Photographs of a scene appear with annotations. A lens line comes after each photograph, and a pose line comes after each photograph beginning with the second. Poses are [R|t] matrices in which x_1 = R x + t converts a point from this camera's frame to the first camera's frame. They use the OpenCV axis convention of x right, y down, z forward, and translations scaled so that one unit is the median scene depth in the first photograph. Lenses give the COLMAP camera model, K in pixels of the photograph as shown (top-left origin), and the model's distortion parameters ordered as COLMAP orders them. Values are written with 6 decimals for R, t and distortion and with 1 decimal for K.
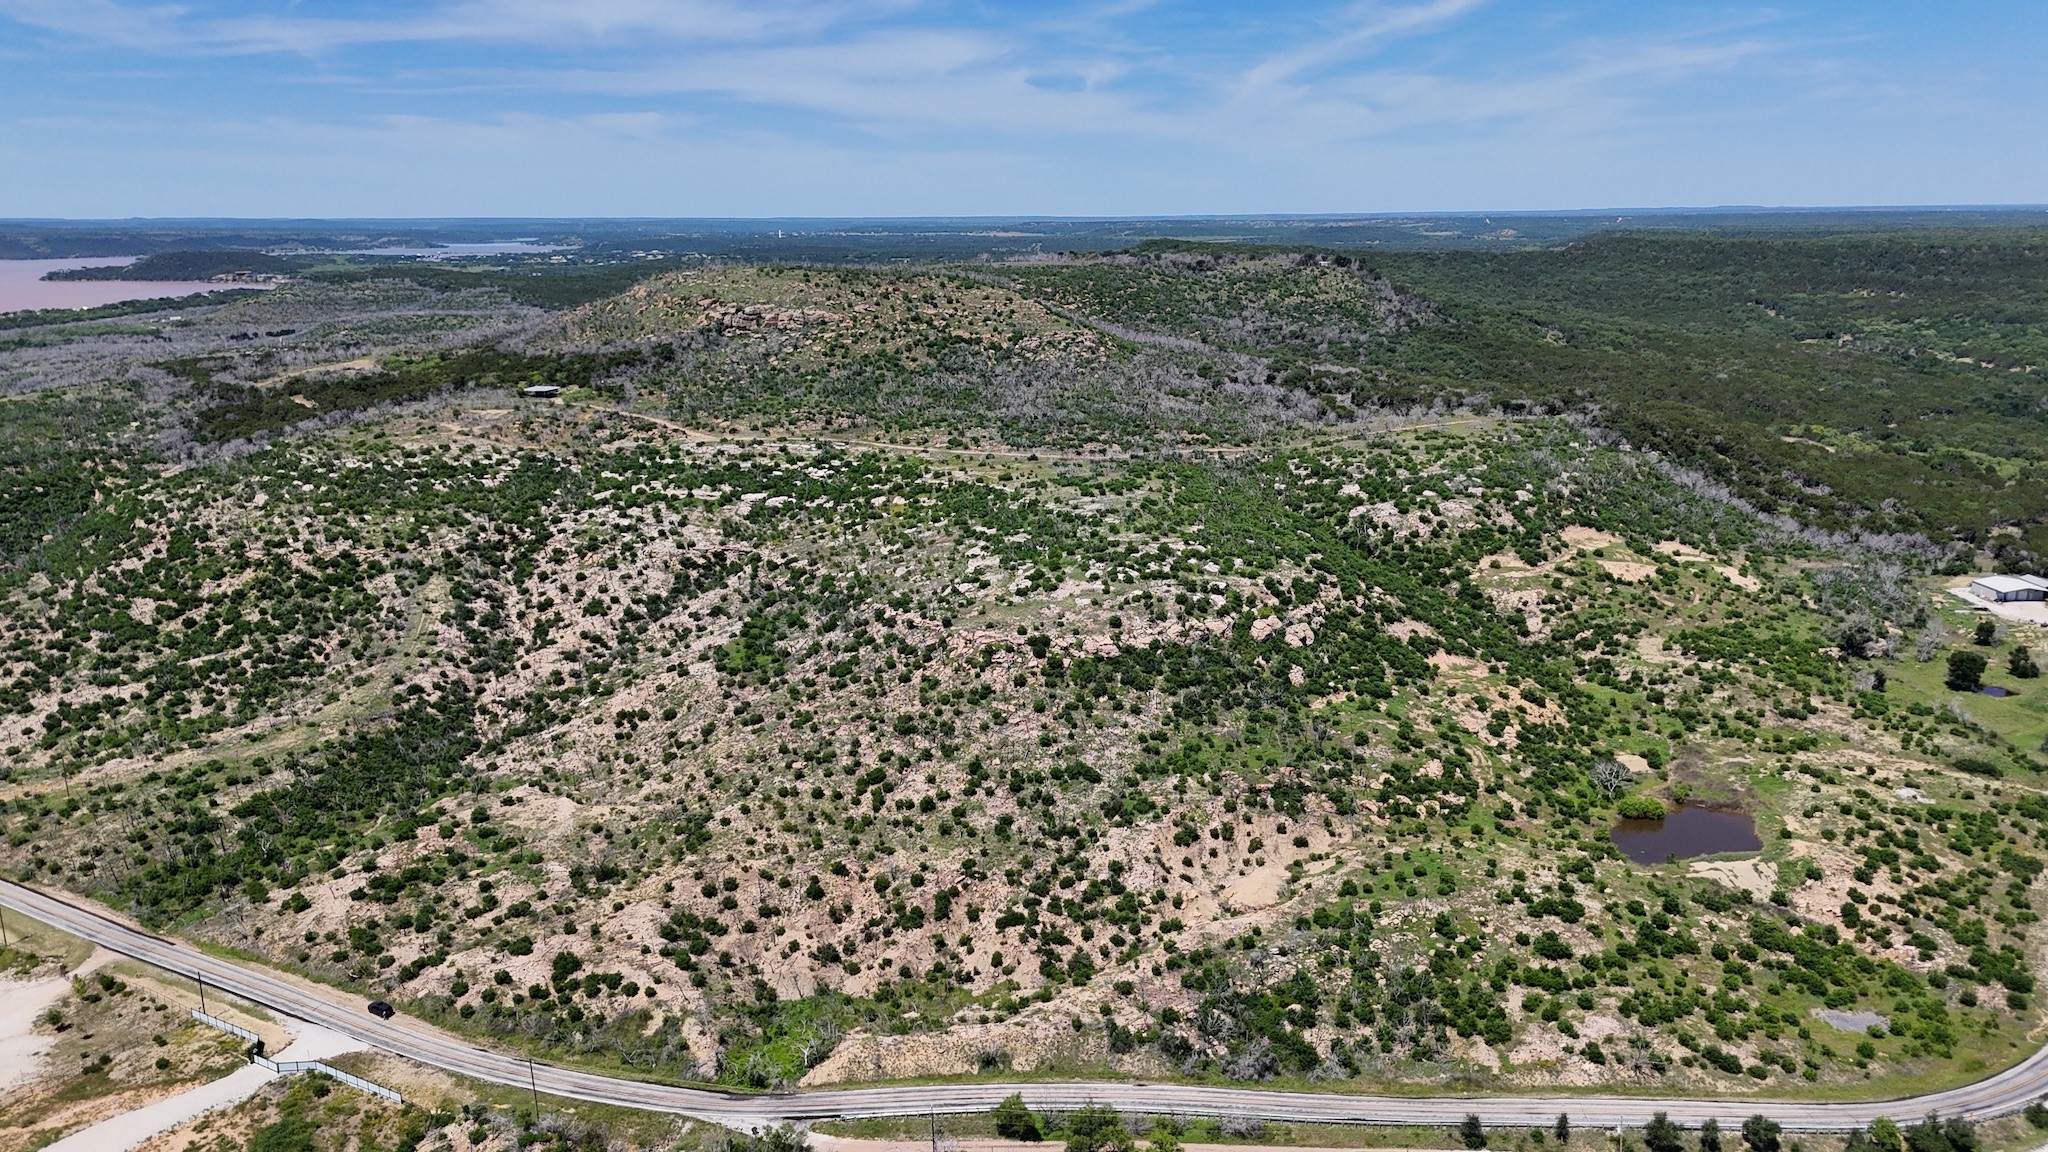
lens RADIAL K [[1493.7, 0, 1030.6], [0, 1493.7, 586.2], [0, 0, 1]] dist [0.089477, -0.098945]
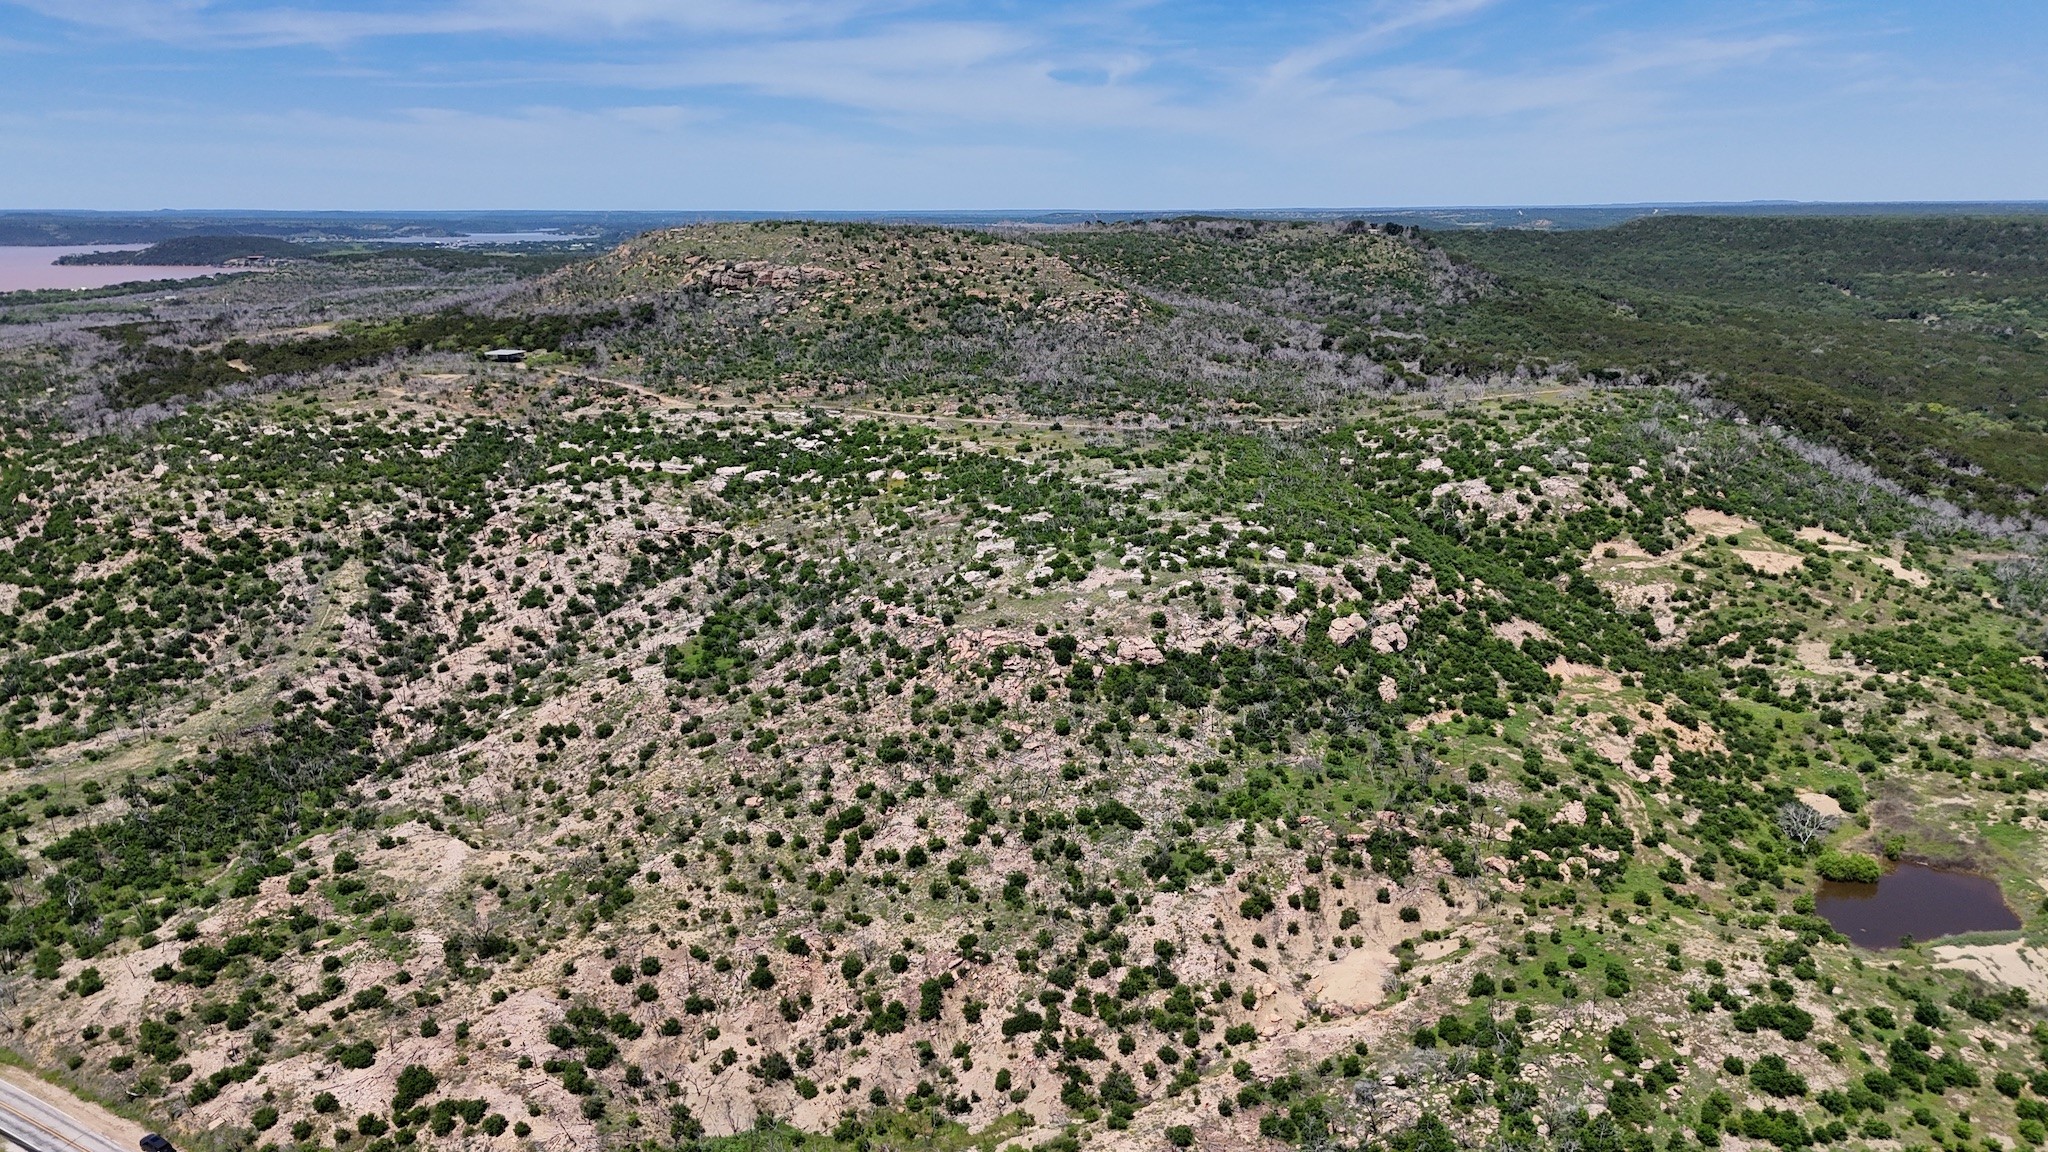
lens RADIAL K [[1496.2, 0, 1031.3], [0, 1496.2, 586.7], [0, 0, 1]] dist [0.077615, -0.073674]
pose [[0.999872, 0.005978, -0.014823, 0.000428], [-0.005924, 0.999976, 0.003709, 0.002841], [0.014844, -0.003621, 0.999883, 0.156738]]
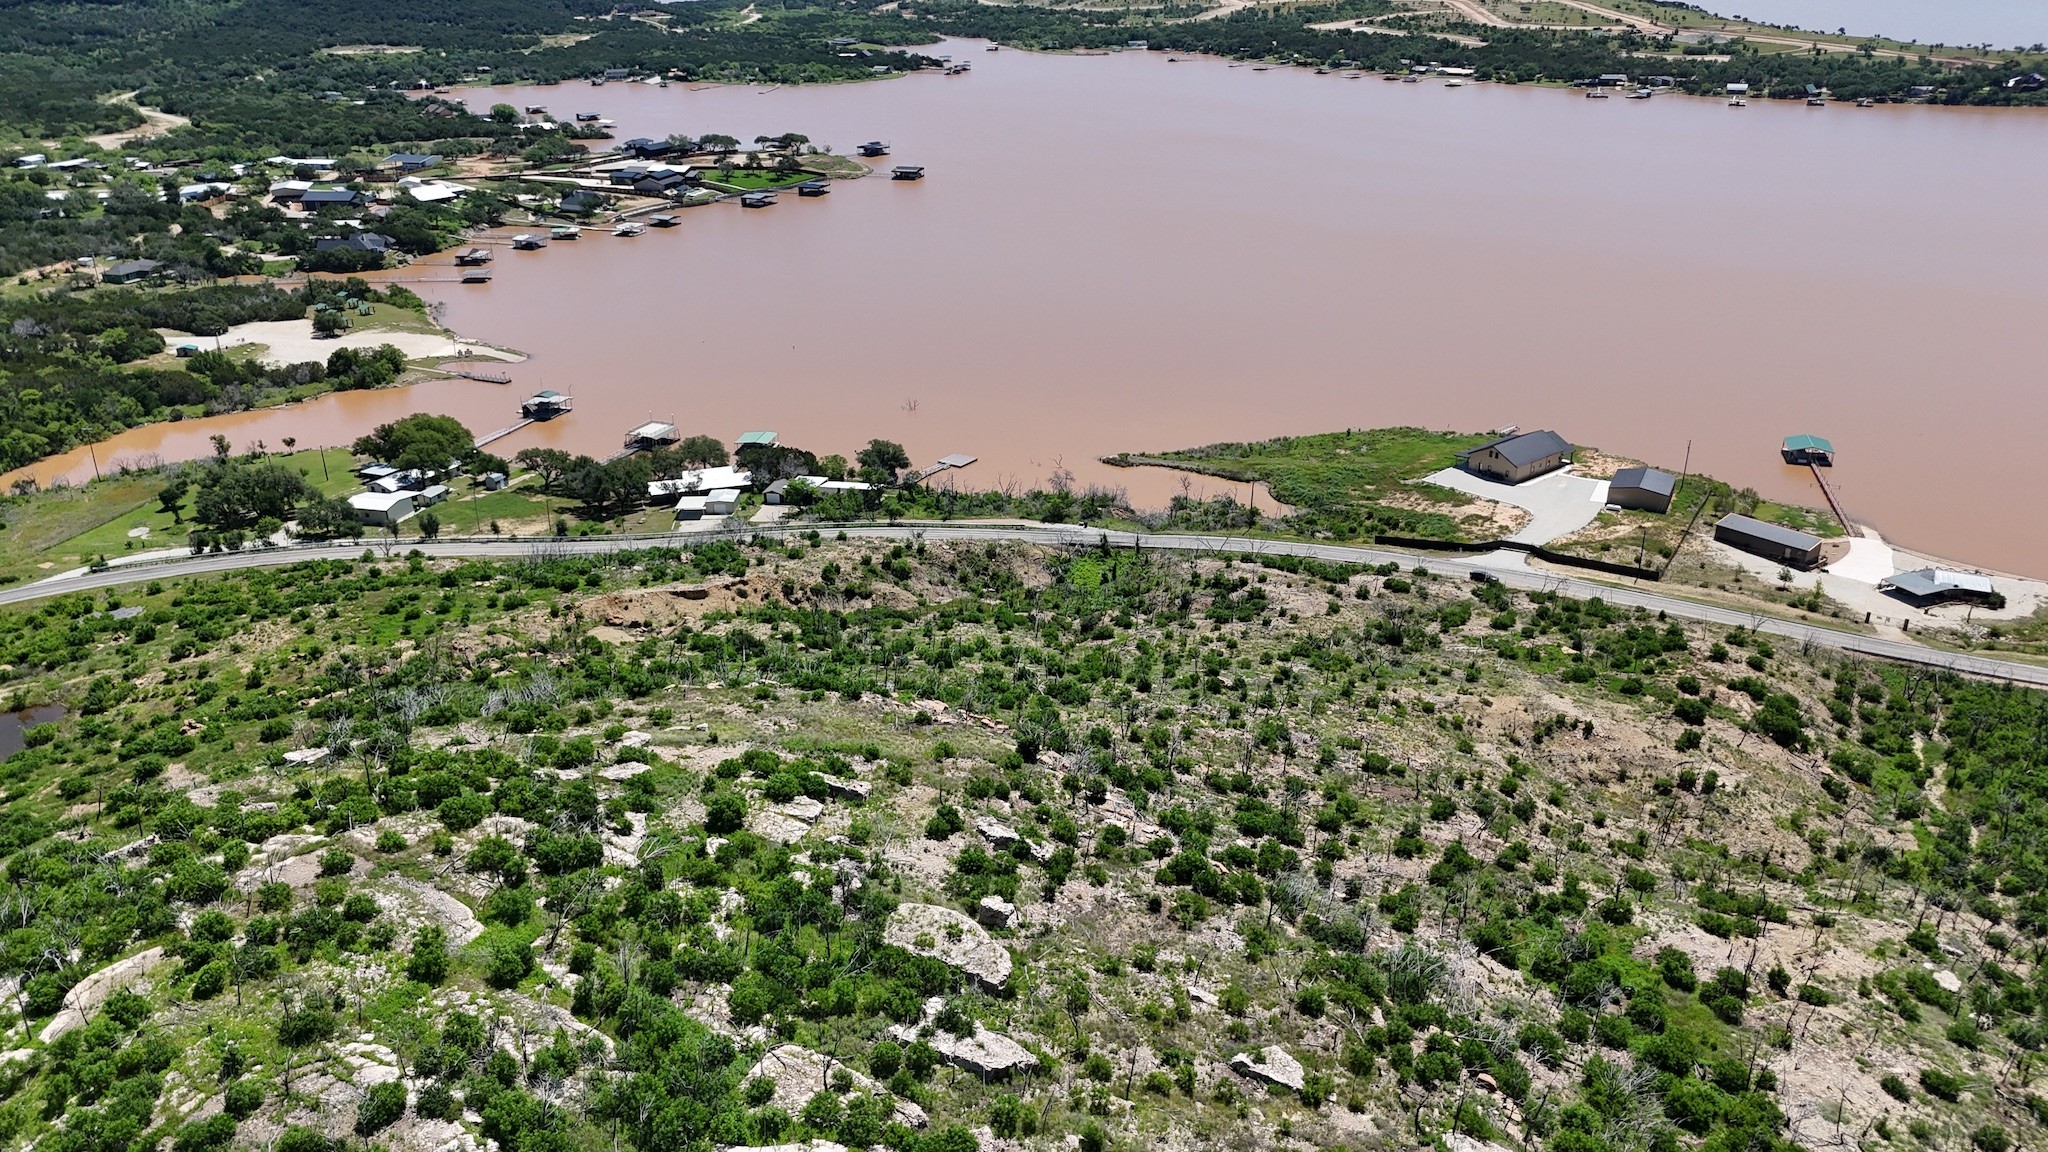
lens RADIAL K [[1501.9, 0, 1031.7], [0, 1501.9, 583.9], [0, 0, 1]] dist [0.073781, -0.069820]
pose [[-0.997697, 0.046596, -0.049285, -0.030944], [0.006710, 0.790903, 0.611905, -0.215462], [0.067492, 0.610165, -0.789395, 1.041820]]
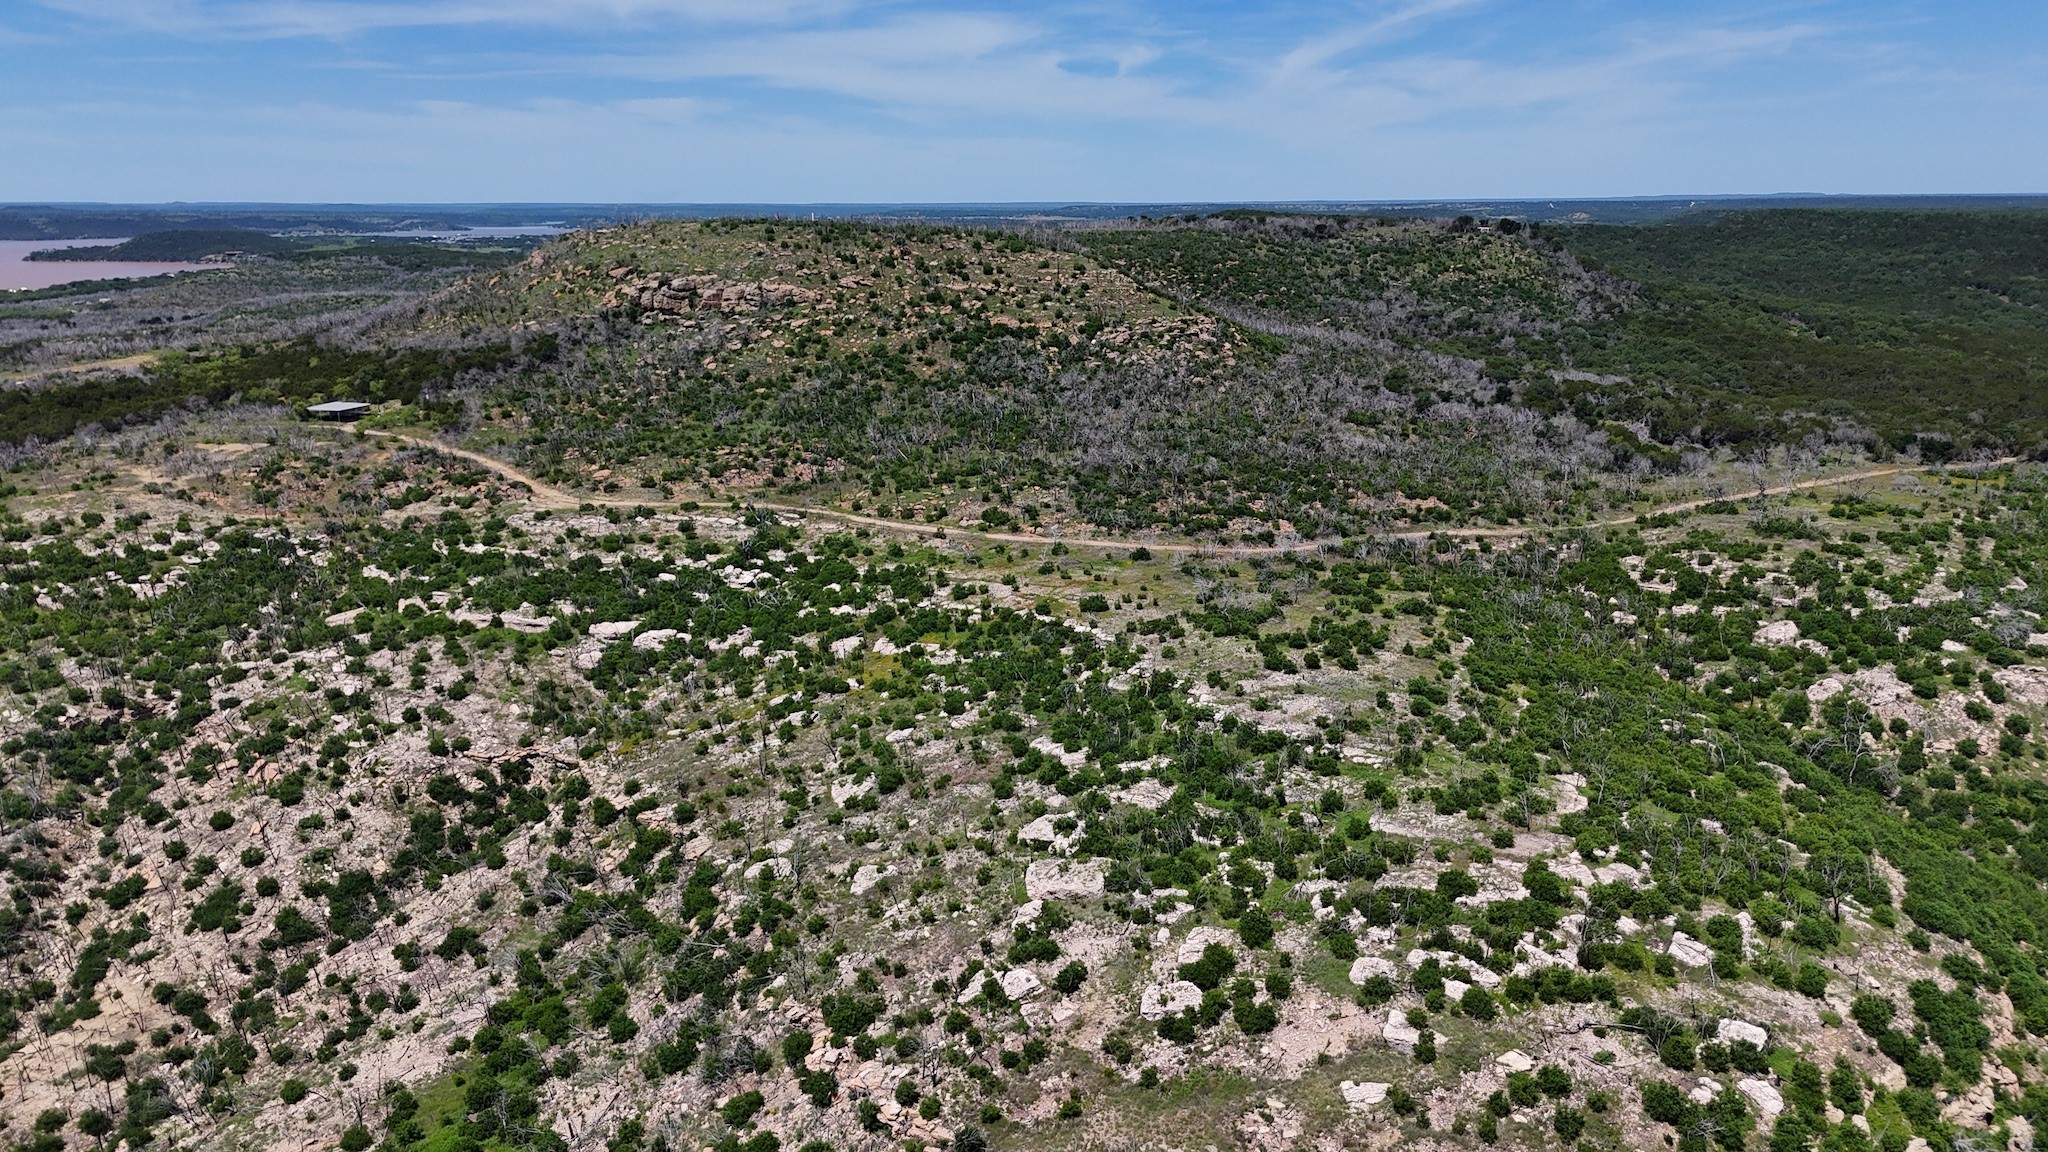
lens RADIAL K [[1503.0, 0, 1030.2], [0, 1503.0, 578.8], [0, 0, 1]] dist [0.077685, -0.090054]
pose [[0.999665, 0.007861, -0.024678, -0.027455], [-0.007805, 0.999967, 0.002347, -0.087164], [0.024695, -0.002153, 0.999693, 0.516617]]
